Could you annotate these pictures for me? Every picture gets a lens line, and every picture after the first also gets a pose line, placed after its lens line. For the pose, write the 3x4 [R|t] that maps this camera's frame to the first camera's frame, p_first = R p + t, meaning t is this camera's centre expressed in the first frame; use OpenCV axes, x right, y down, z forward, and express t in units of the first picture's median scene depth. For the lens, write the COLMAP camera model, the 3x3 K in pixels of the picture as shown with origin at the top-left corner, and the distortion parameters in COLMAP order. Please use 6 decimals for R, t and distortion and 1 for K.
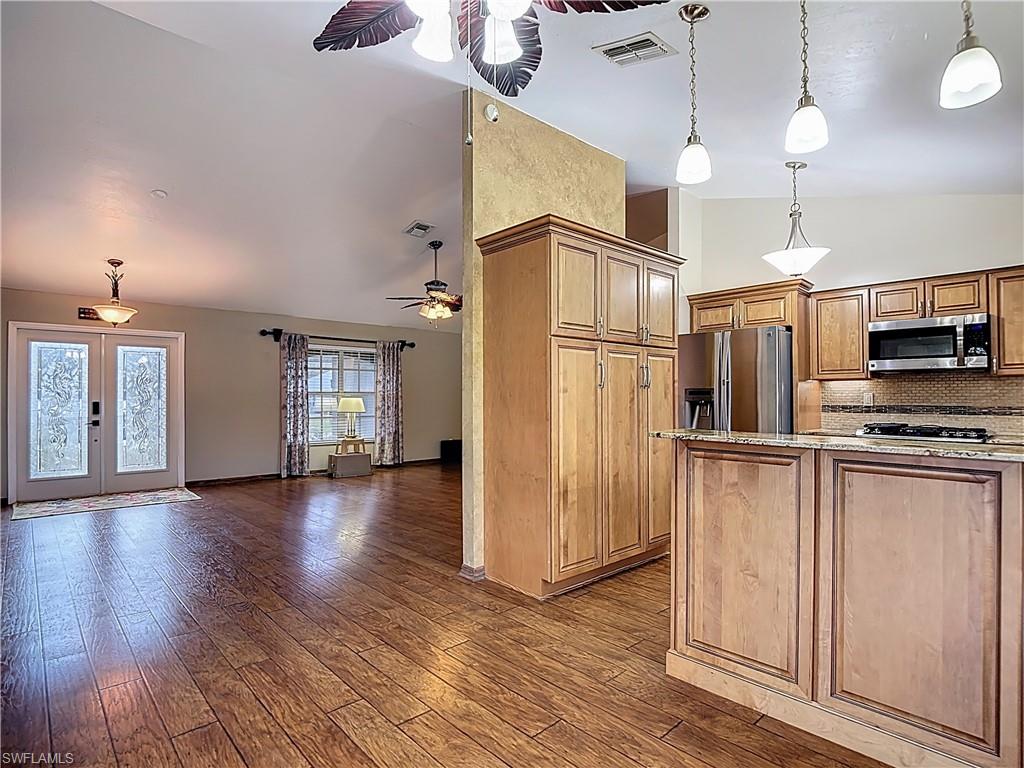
lens RADIAL K [[551.2, 0, 515.3], [0, 551.2, 396.9], [0, 0, 1]] dist [0.016327, -0.024907]
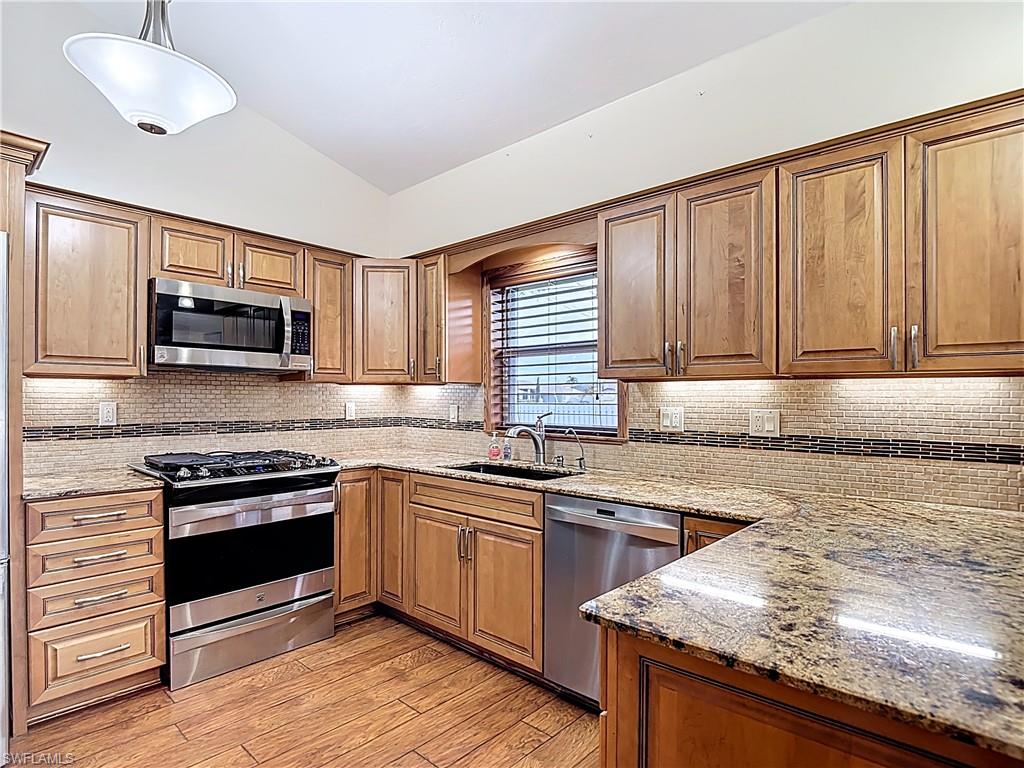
lens RADIAL K [[545.4, 0, 510.8], [0, 545.4, 400.5], [0, 0, 1]] dist [0.016648, -0.030395]
pose [[-0.072097, -0.003153, 0.997393, 0.067928], [-0.005448, 0.999981, 0.002767, -0.013906], [-0.997383, -0.005234, -0.072112, 0.698790]]
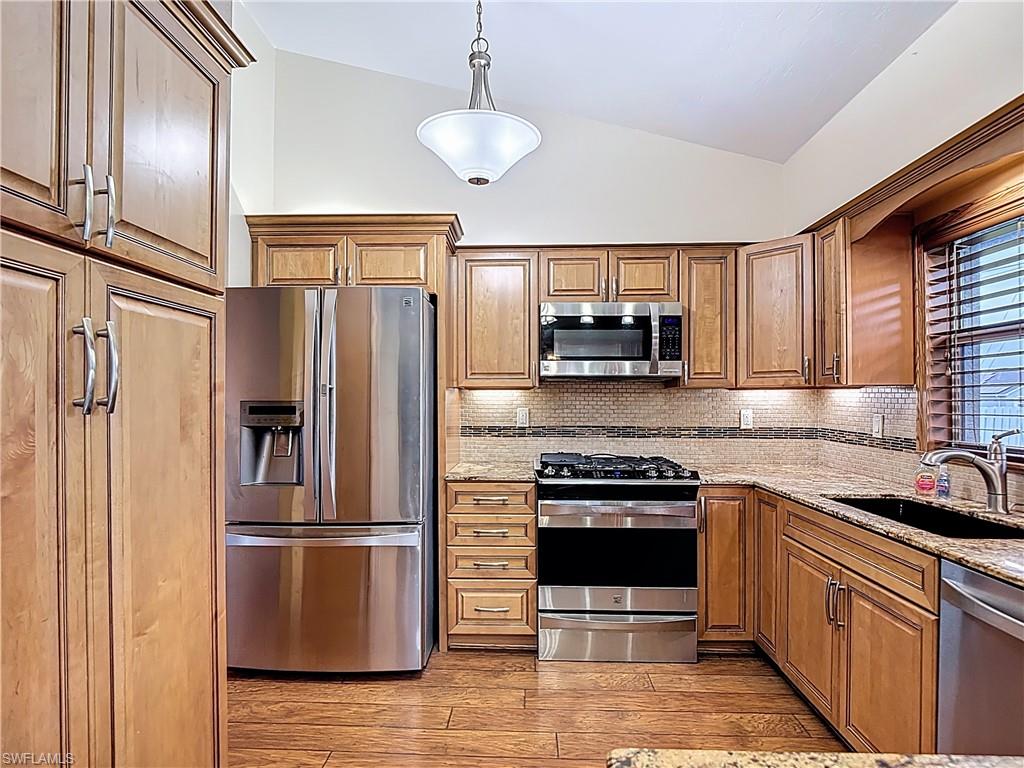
lens RADIAL K [[545.4, 0, 510.8], [0, 545.4, 400.5], [0, 0, 1]] dist [0.016648, -0.030395]
pose [[0.717271, 0.001359, 0.696793, 0.167465], [-0.004073, 0.999989, 0.002243, -0.019821], [-0.696783, -0.004447, 0.717268, 0.572991]]
